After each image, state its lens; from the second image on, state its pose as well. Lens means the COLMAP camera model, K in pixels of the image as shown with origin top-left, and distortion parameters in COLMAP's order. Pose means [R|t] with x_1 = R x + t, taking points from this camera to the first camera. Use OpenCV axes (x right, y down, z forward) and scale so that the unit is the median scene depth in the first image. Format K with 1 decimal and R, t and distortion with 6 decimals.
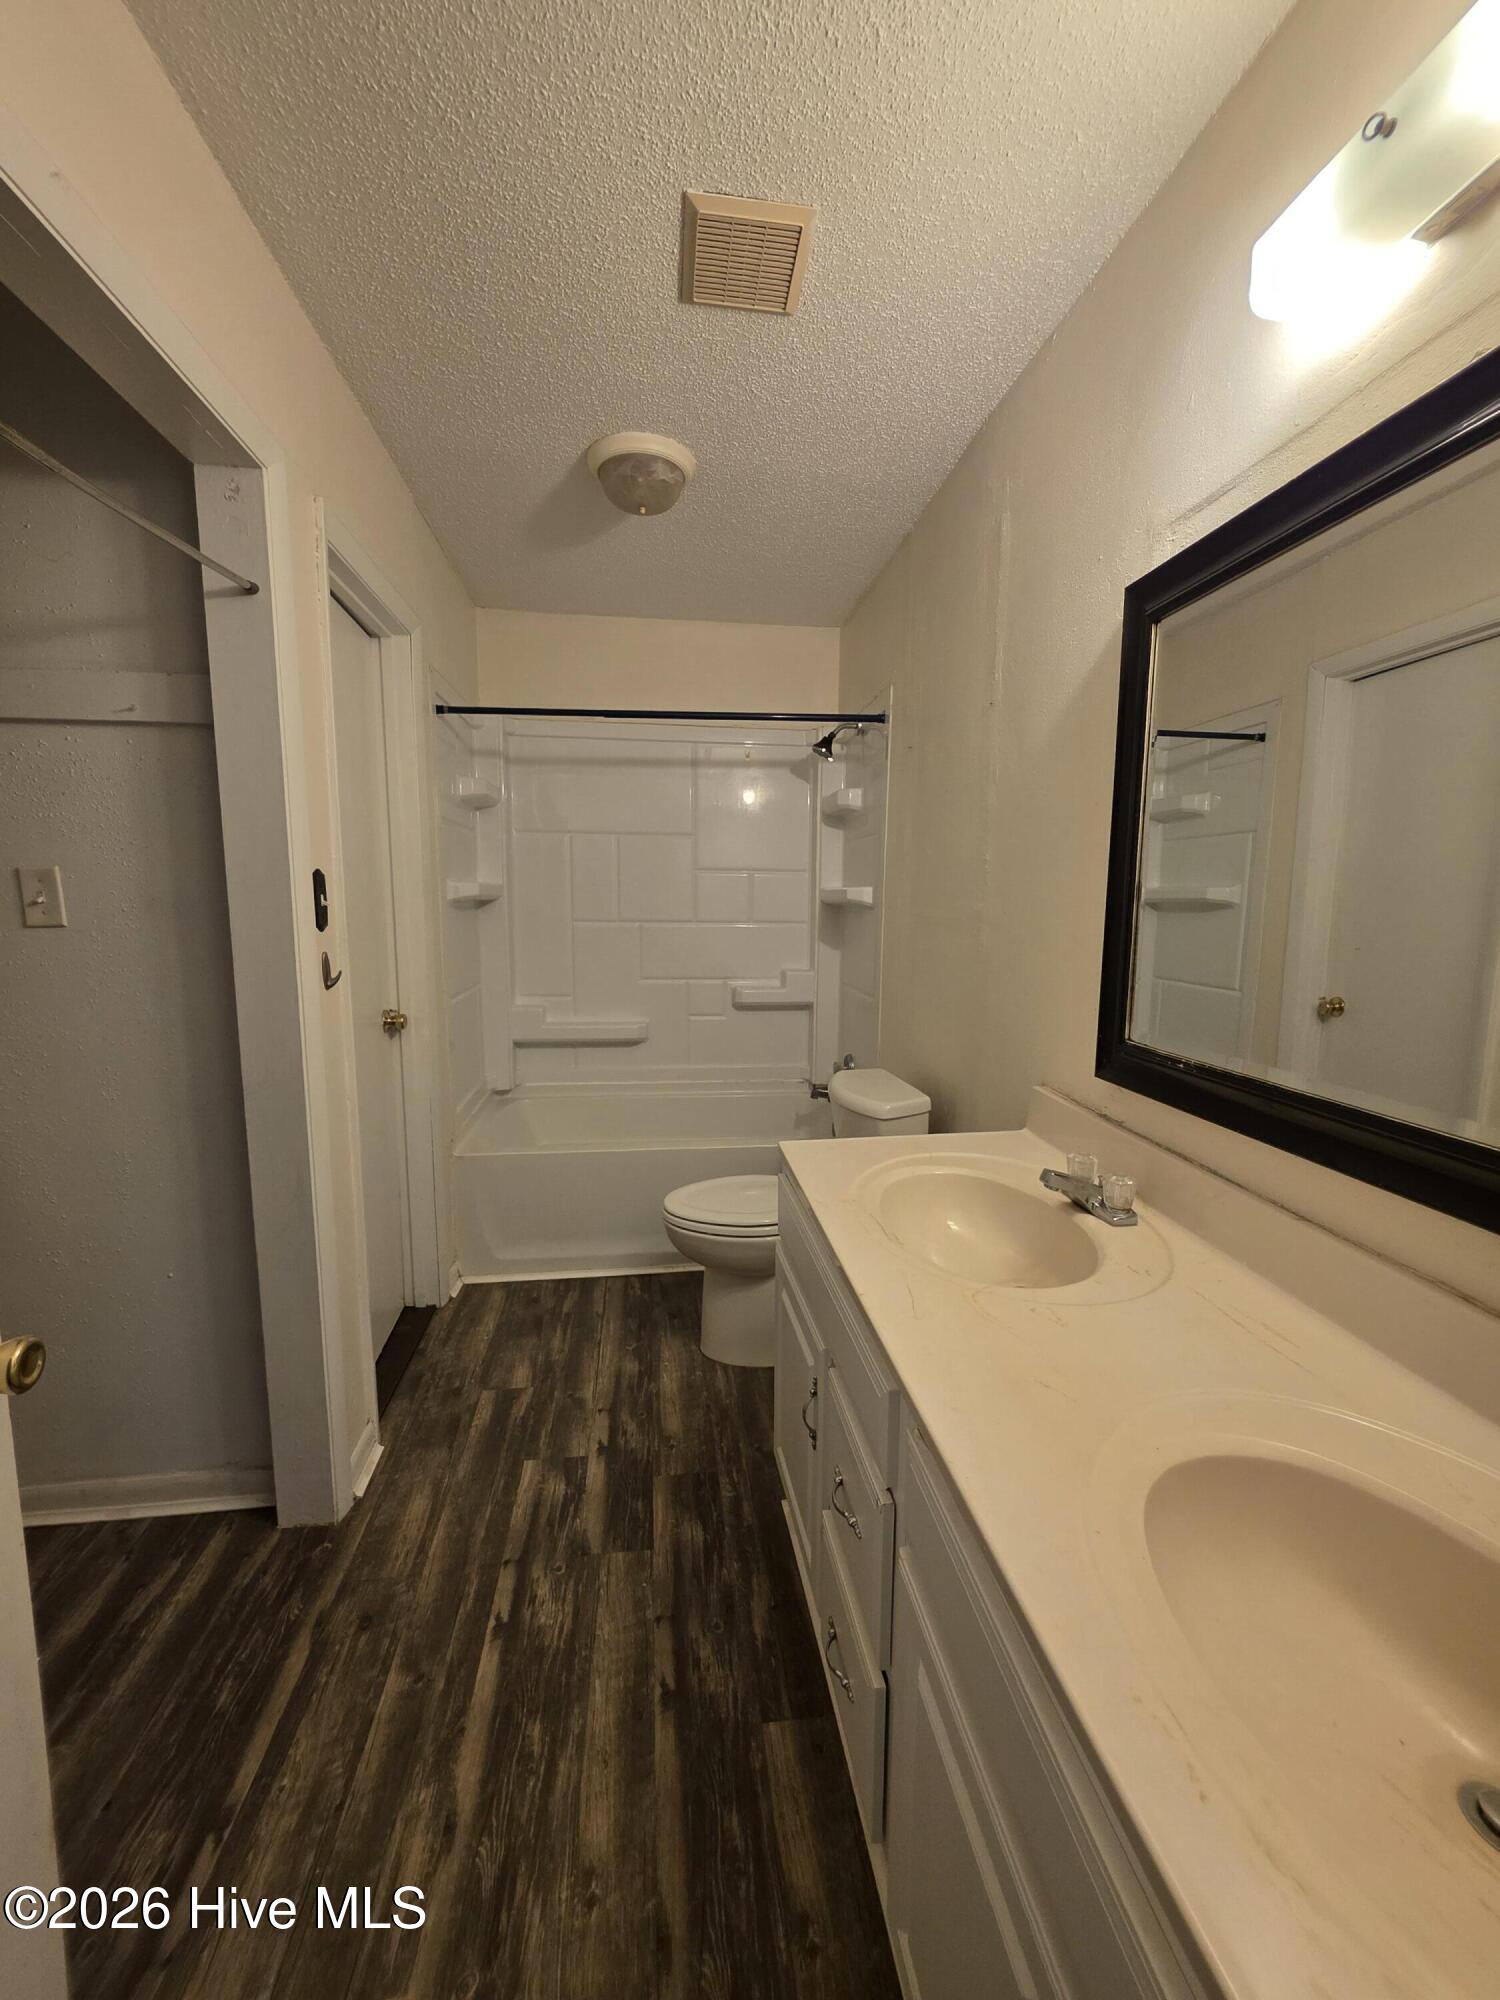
lens RADIAL K [[799.4, 0, 749.7], [0, 799.4, 998.5], [0, 0, 1]] dist [0.003899, -0.000069]
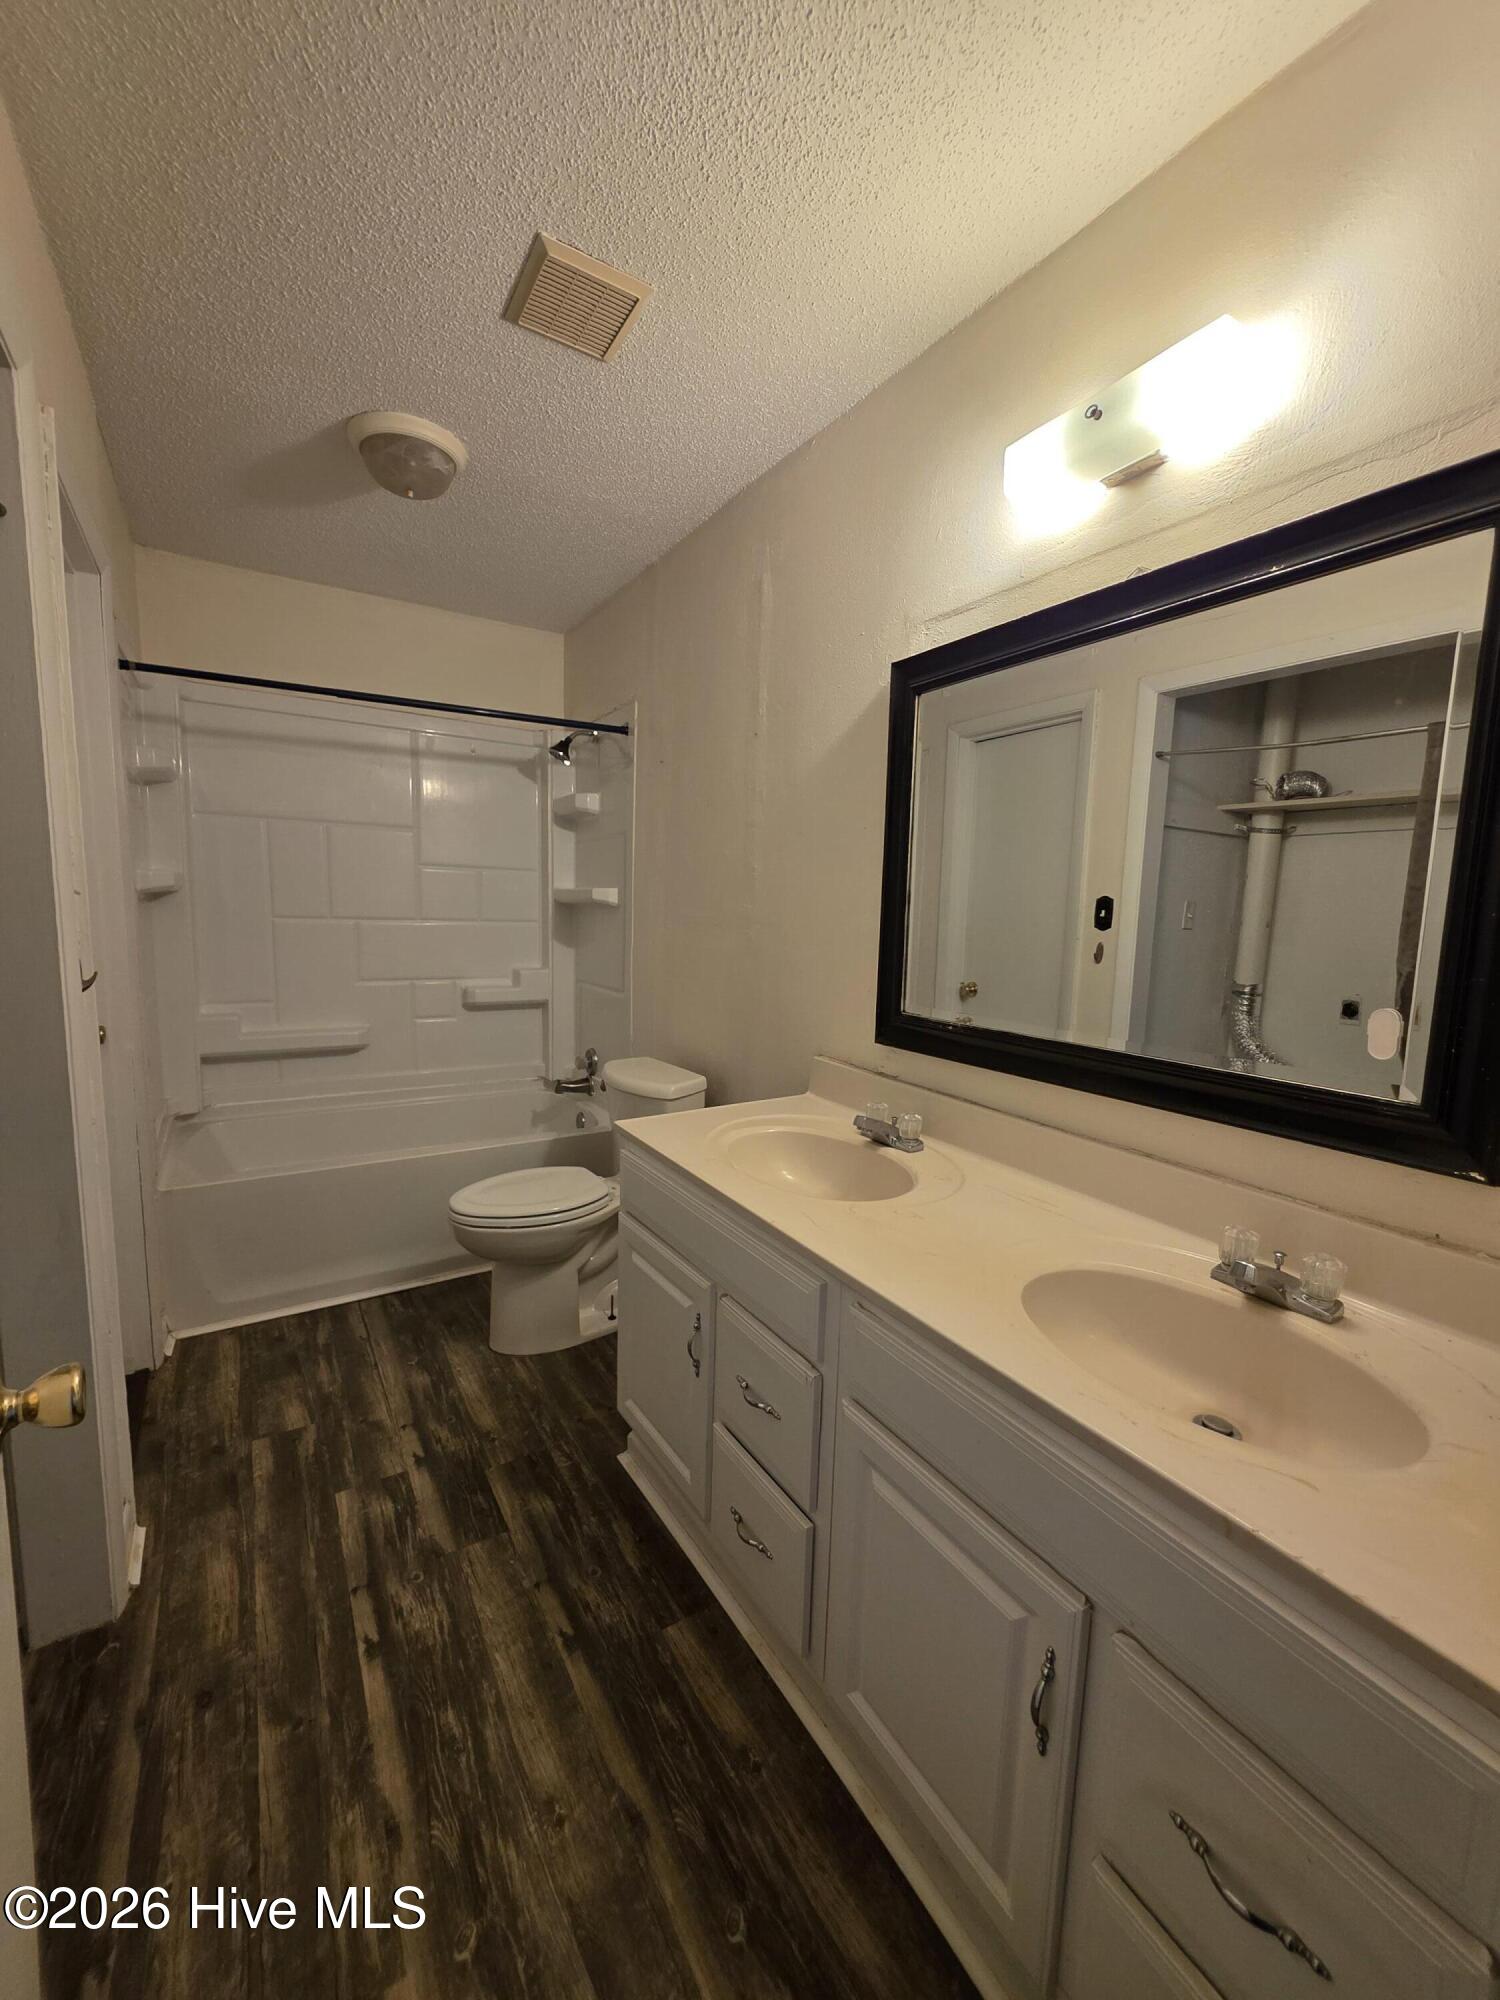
lens RADIAL K [[799.4, 0, 747.1], [0, 799.4, 1000.3], [0, 0, 1]] dist [0.003899, -0.000069]
pose [[0.908701, -0.033576, 0.416096, -0.246035], [0.033342, 0.999413, 0.007830, 0.011896], [-0.416114, 0.006758, 0.909287, -0.062166]]
